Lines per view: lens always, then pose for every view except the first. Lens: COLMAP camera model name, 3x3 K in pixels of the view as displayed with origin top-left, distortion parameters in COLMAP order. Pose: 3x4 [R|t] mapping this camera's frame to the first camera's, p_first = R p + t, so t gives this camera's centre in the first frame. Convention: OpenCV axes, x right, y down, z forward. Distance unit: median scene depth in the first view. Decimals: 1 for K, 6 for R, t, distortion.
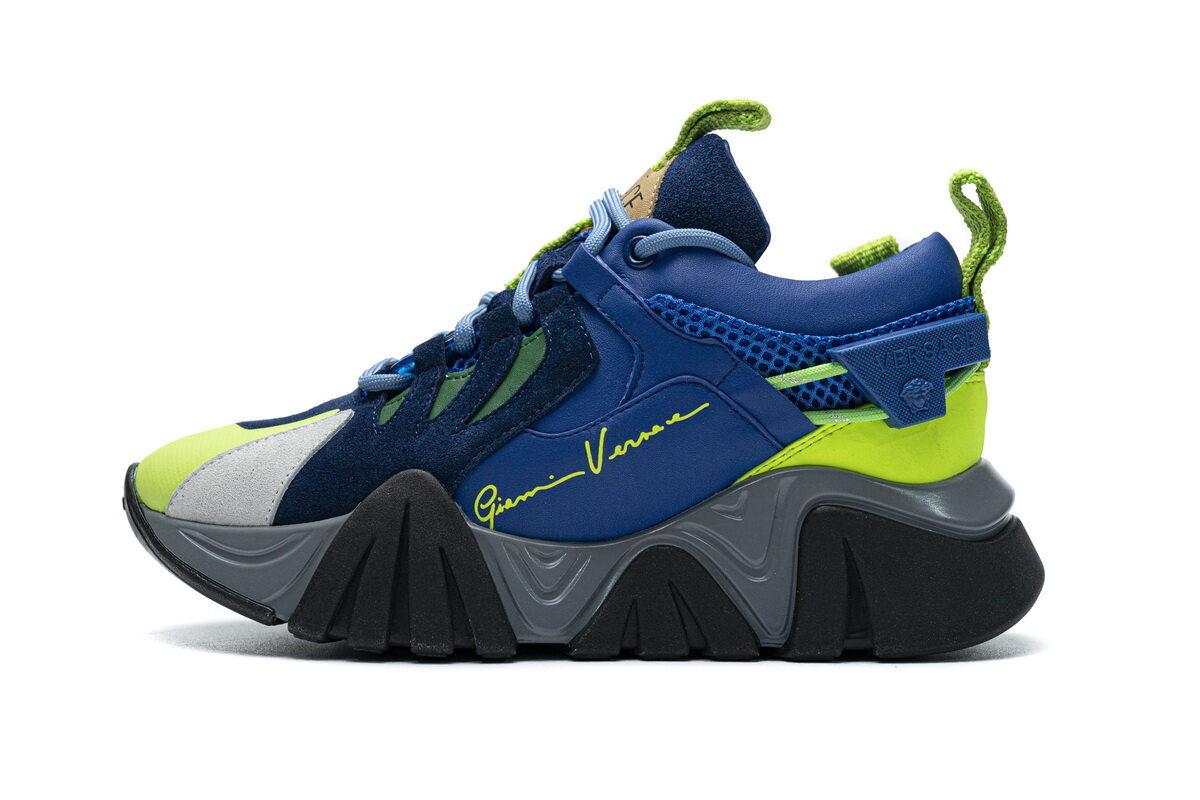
lens RADIAL K [[2344.6, 0, 578.5], [0, 2344.6, 383.5], [0, 0, 1]] dist [0.007084, 0.000000]
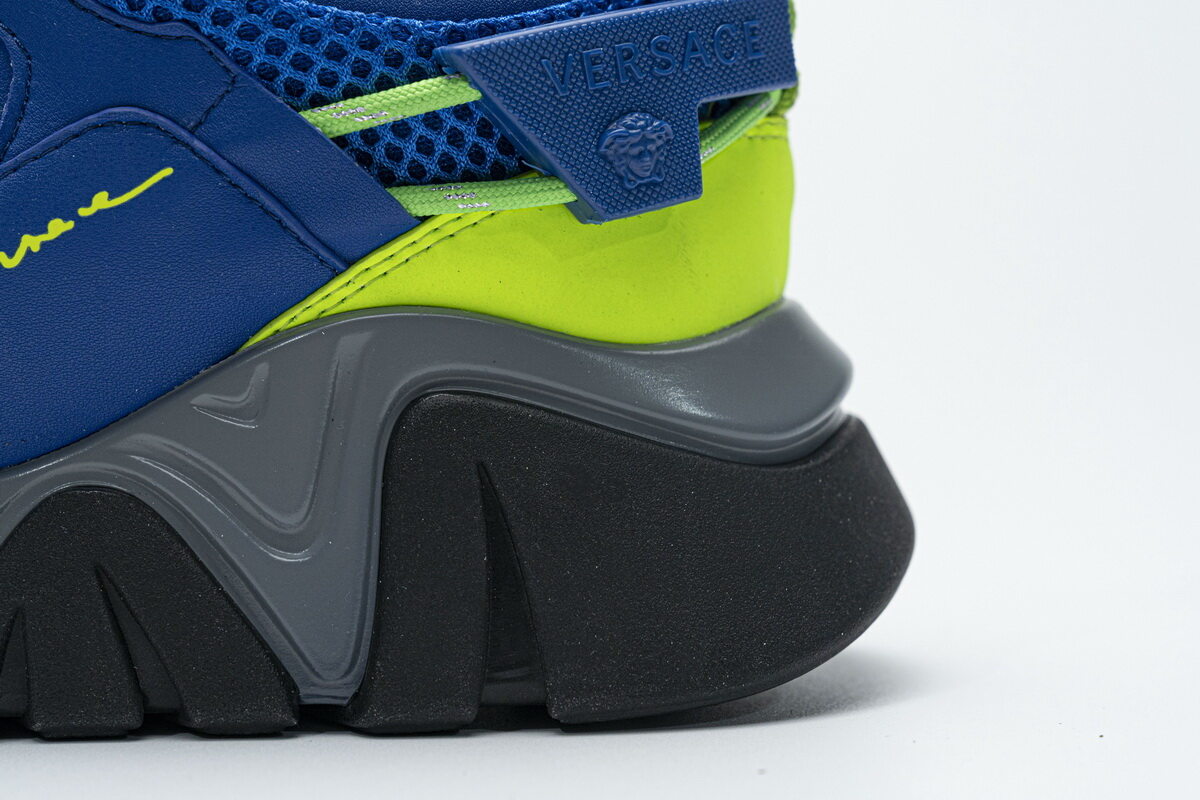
lens RADIAL K [[2344.6, 0, 595.6], [0, 2344.6, 395.4], [0, 0, 1]] dist [0.007084, 0.000000]
pose [[0.997731, -0.016656, 0.065235, 0.105455], [0.015145, 0.999607, 0.023600, 0.042201], [-0.065602, -0.022559, 0.997591, 0.540281]]
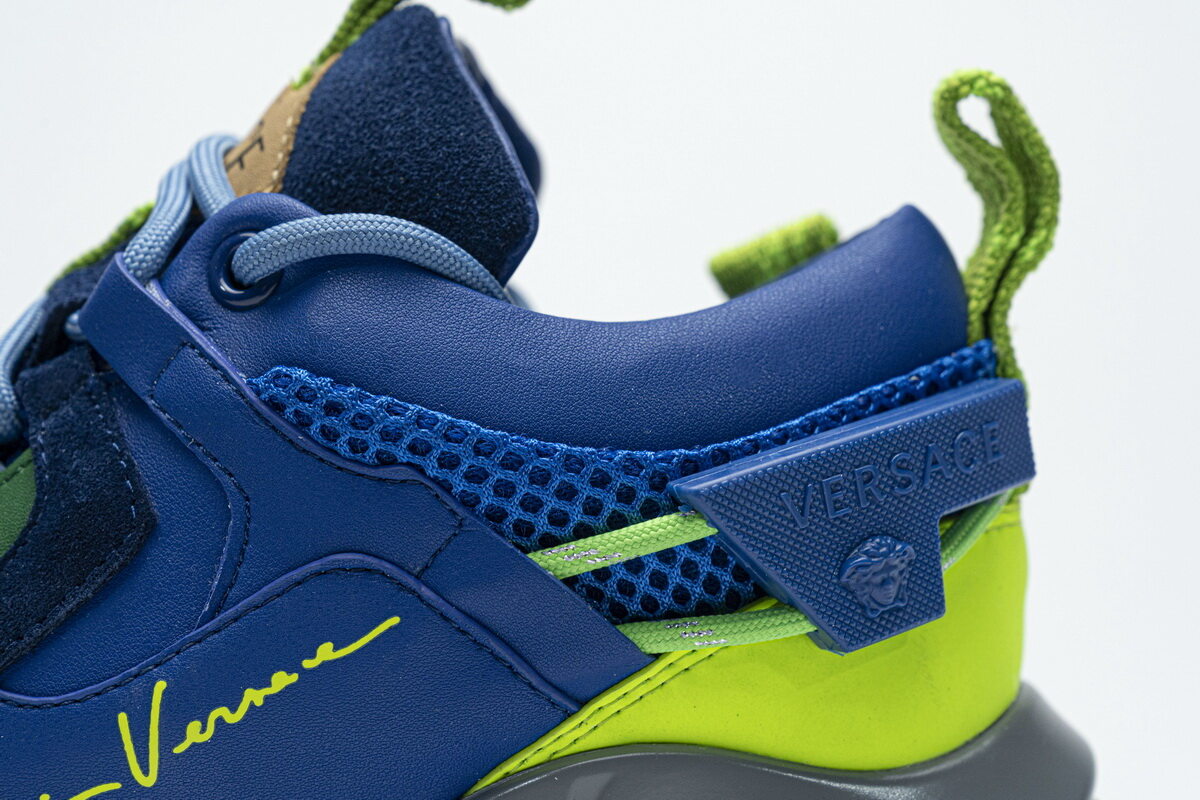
lens RADIAL K [[2344.6, 0, 602.4], [0, 2344.6, 406.6], [0, 0, 1]] dist [0.007084, 0.000000]
pose [[0.999036, -0.034134, 0.027609, 0.081567], [0.033710, 0.999308, 0.015695, -0.035466], [-0.028126, -0.014749, 0.999496, 0.563085]]
